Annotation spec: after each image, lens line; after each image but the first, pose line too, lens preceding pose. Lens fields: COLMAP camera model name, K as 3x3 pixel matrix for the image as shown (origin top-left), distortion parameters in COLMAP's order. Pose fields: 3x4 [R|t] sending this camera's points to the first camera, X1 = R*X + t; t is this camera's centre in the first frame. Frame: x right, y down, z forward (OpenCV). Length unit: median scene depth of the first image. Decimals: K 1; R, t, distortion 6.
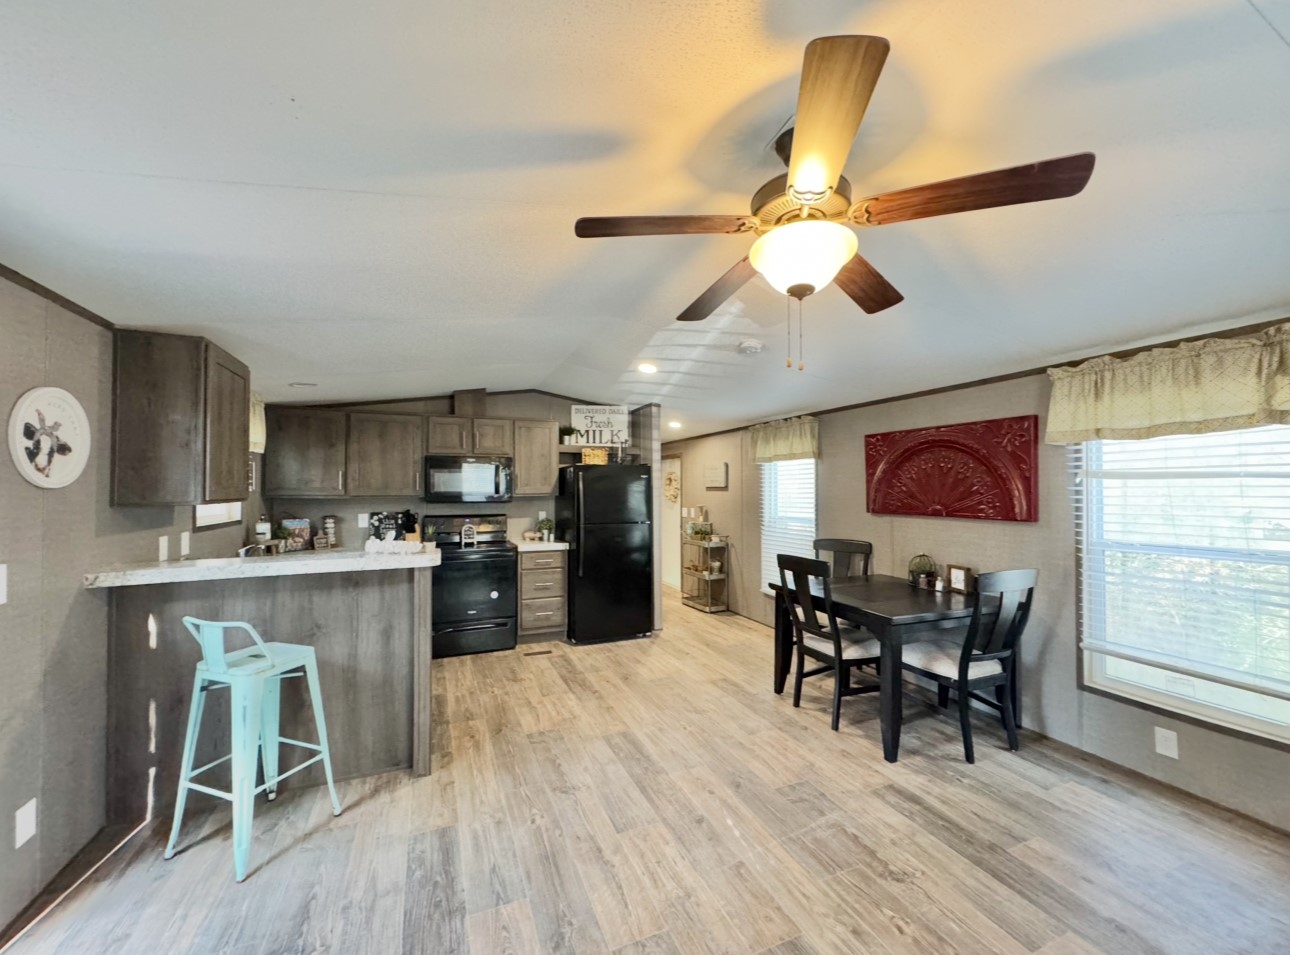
lens RADIAL K [[510.1, 0, 643.5], [0, 510.1, 479.9], [0, 0, 1]] dist [-0.002216, 0.000743]
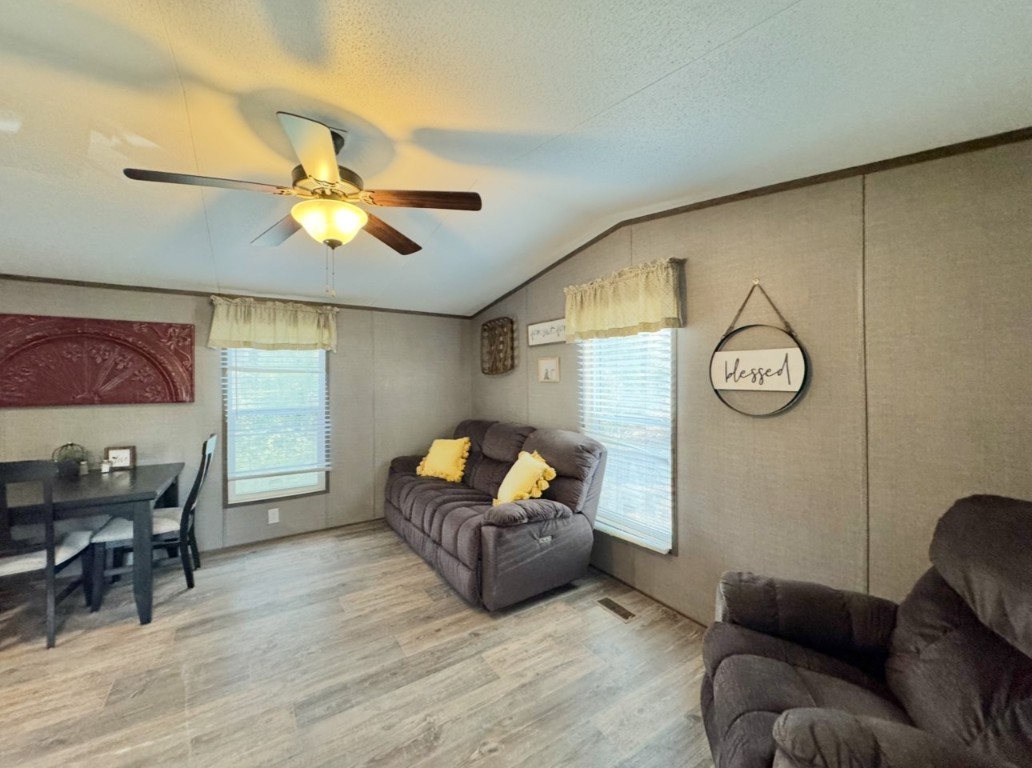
lens RADIAL K [[407.8, 0, 514.6], [0, 407.8, 382.1], [0, 0, 1]] dist [-0.000831, 0.000355]
pose [[-0.178934, -0.005165, 0.983847, -0.356849], [-0.013620, 0.999903, 0.002772, 0.009817], [-0.983767, -0.012904, -0.178987, 0.254666]]
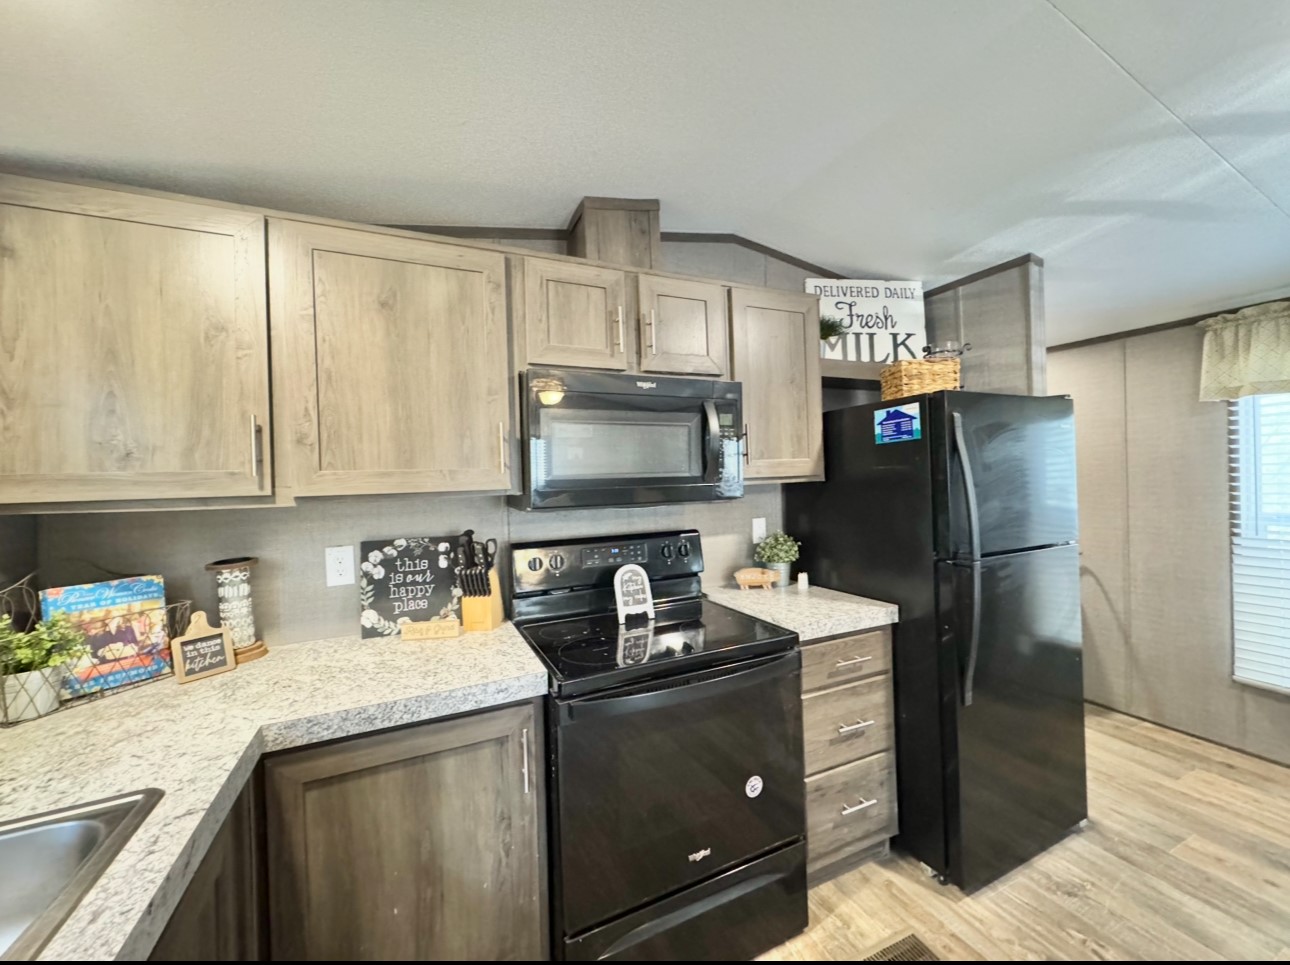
lens RADIAL K [[509.7, 0, 644.4], [0, 509.7, 476.8], [0, 0, 1]] dist [-0.000831, 0.000355]
pose [[0.999241, -0.024603, 0.030192, -0.414480], [0.023834, 0.999389, 0.025555, 0.017460], [-0.030803, -0.024816, 0.999217, 0.764542]]
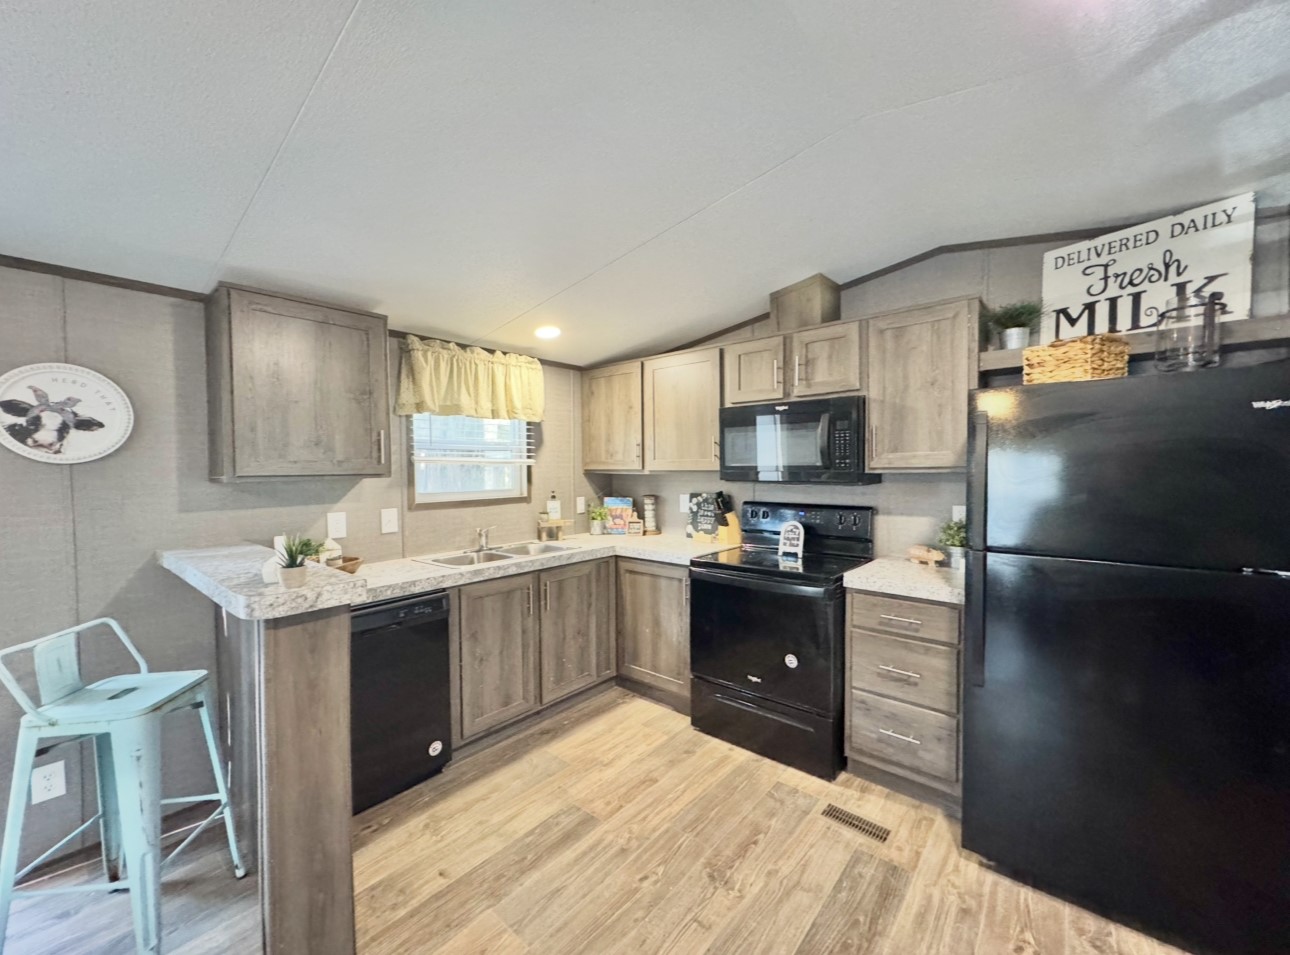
lens RADIAL K [[510.1, 0, 643.5], [0, 510.1, 478.6], [0, 0, 1]] dist [-0.002216, 0.000743]
pose [[0.450193, 0.018742, -0.892735, 0.116294], [0.025382, 0.999107, 0.033775, 0.018650], [0.892571, -0.037864, 0.449315, 0.716861]]
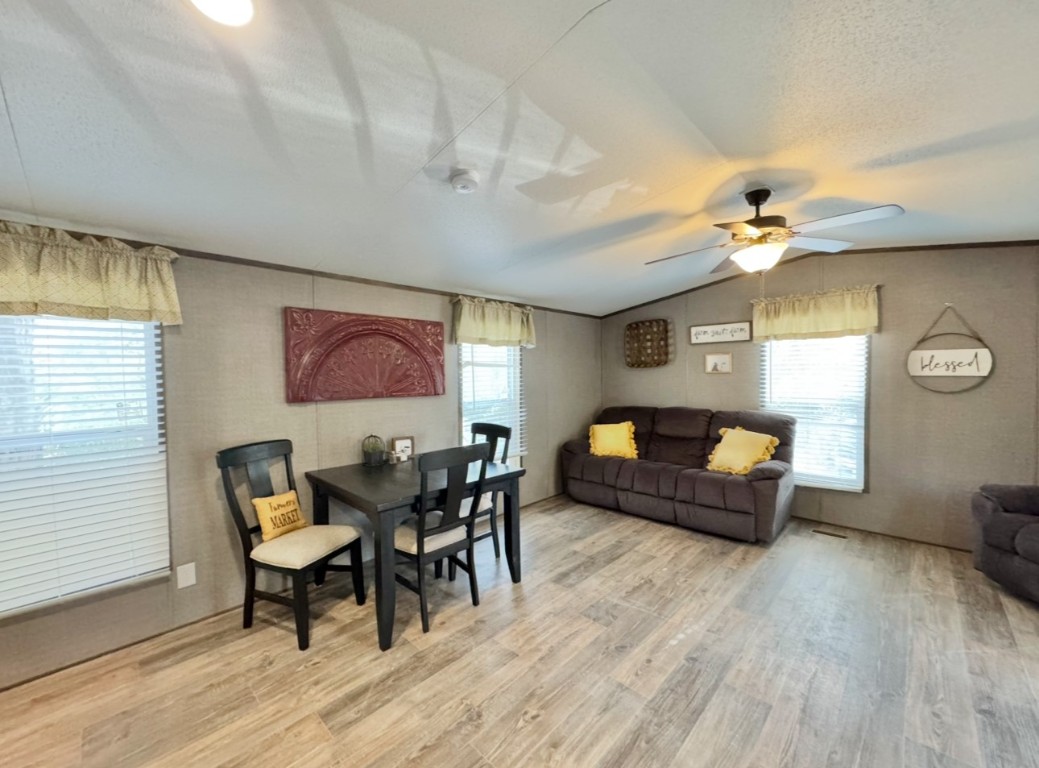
lens RADIAL K [[410.8, 0, 518.8], [0, 410.8, 384.2], [0, 0, 1]] dist [-0.002216, 0.000743]
pose [[-0.387811, -0.018070, 0.921562, -0.315514], [-0.002787, 0.999826, 0.018432, 0.021670], [-0.921735, 0.004580, -0.387794, 0.943358]]
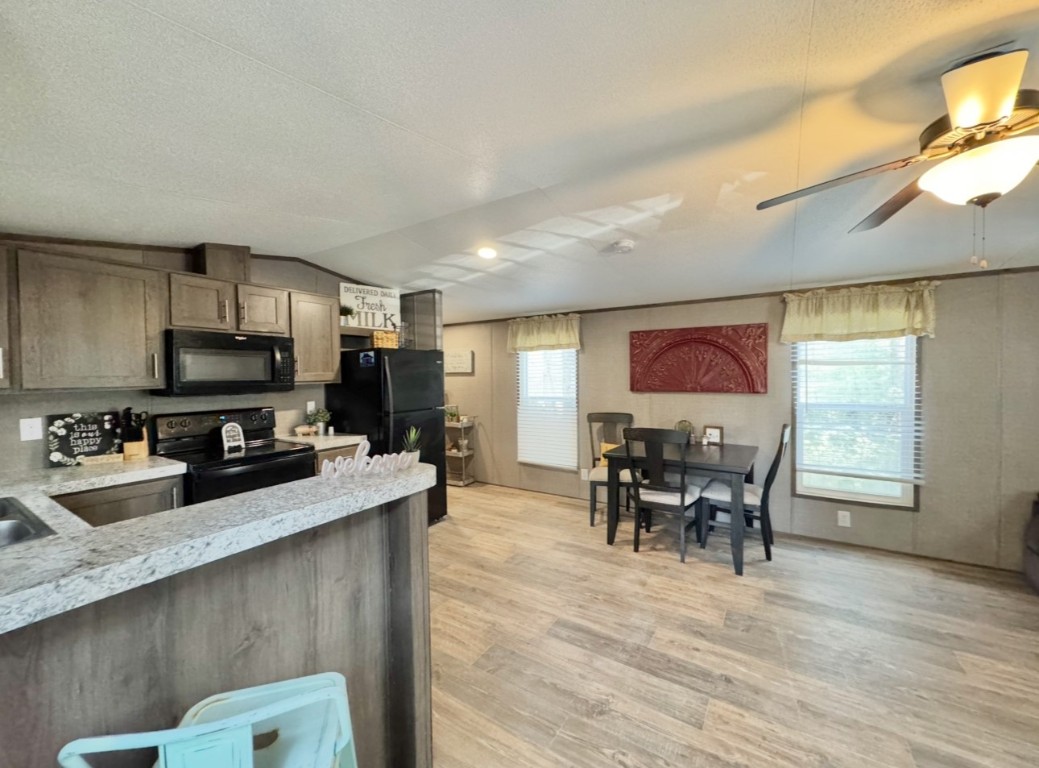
lens RADIAL K [[410.8, 0, 518.4], [0, 410.8, 380.9], [0, 0, 1]] dist [-0.002216, 0.000743]
pose [[0.824263, -0.016688, 0.565961, -0.405899], [-0.001754, 0.999486, 0.032025, 0.005084], [-0.566204, -0.027390, 0.823810, 0.304729]]
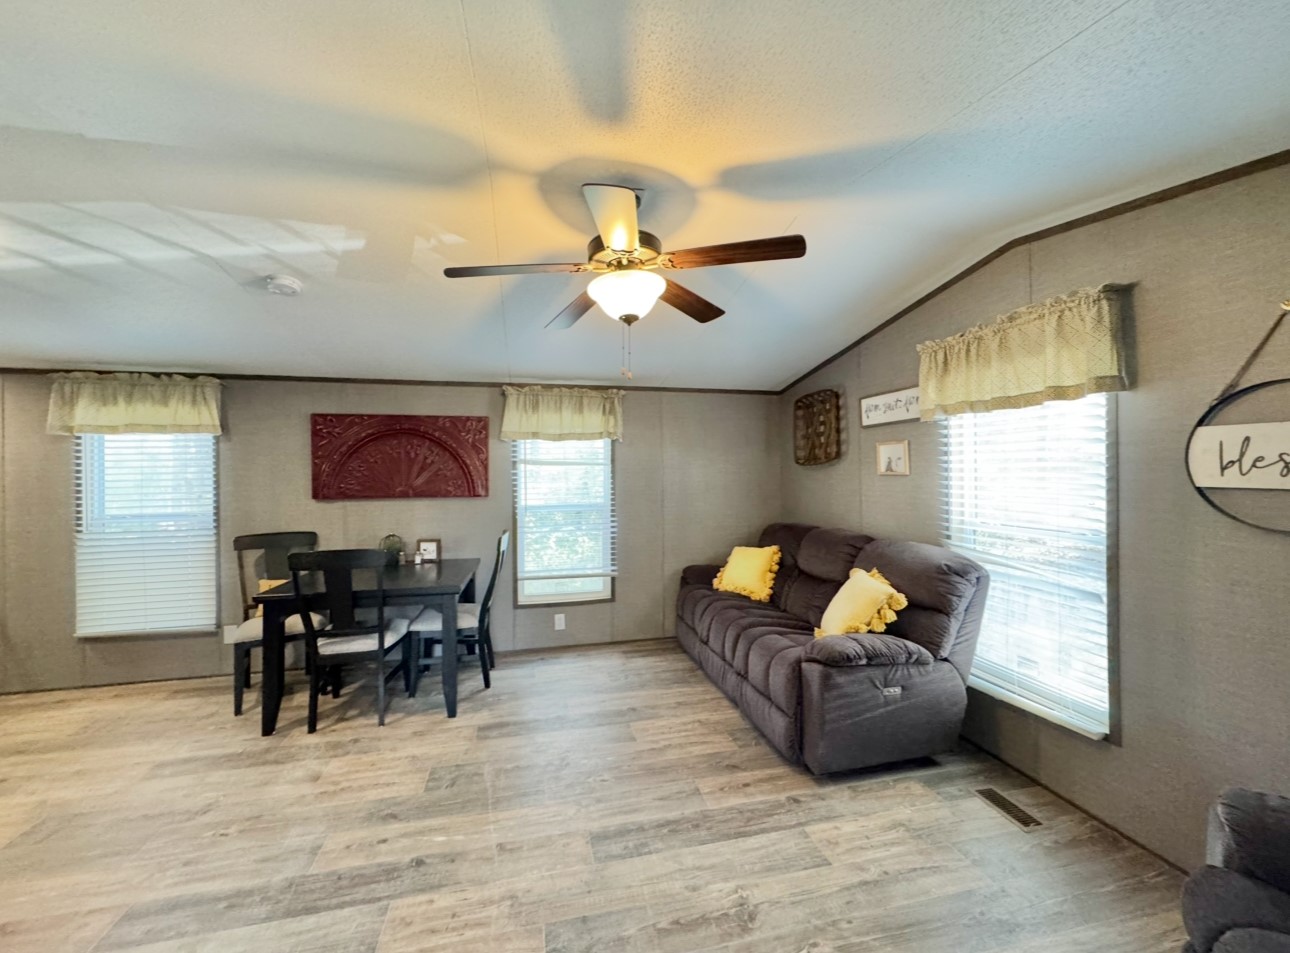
lens RADIAL K [[510.1, 0, 643.4], [0, 510.1, 471.9], [0, 0, 1]] dist [-0.002216, 0.000743]
pose [[0.173048, -0.000400, 0.984913, -0.362781], [-0.009901, 0.999949, 0.002146, 0.008138], [-0.984864, -0.010123, 0.173035, 0.272211]]
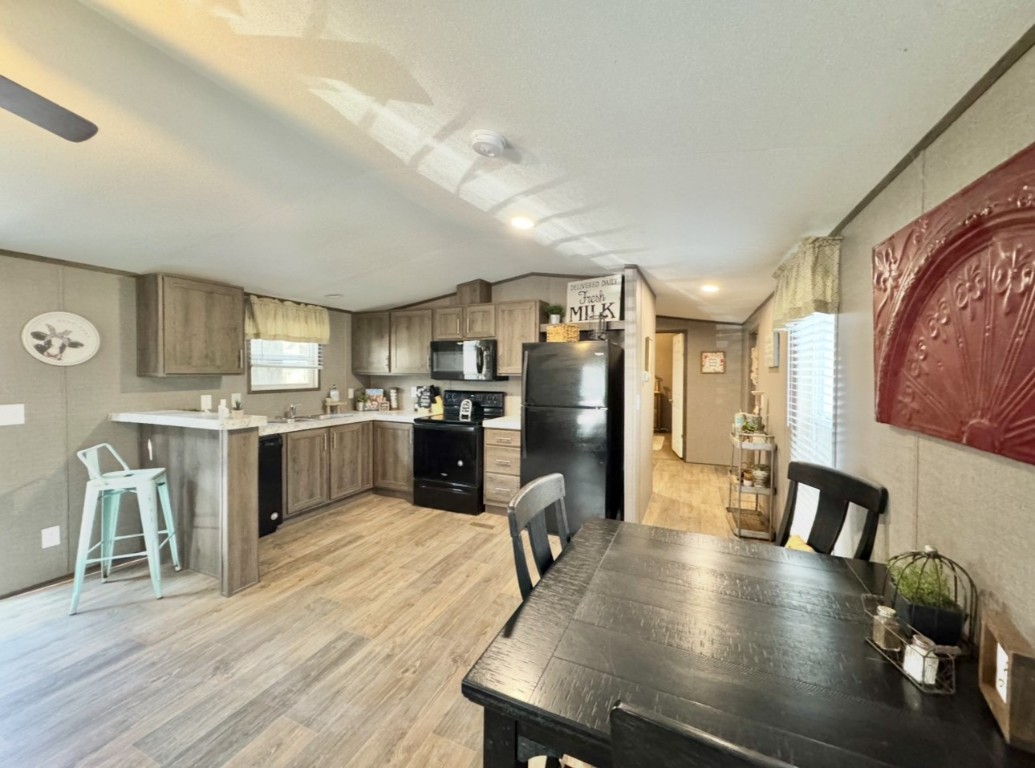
lens RADIAL K [[409.0, 0, 515.5], [0, 409.0, 379.2], [0, 0, 1]] dist [-0.000831, 0.000355]
pose [[0.686084, 0.019239, -0.727268, 0.495351], [0.008221, 0.999381, 0.034193, 0.013073], [0.727476, -0.029438, 0.685501, 0.538595]]
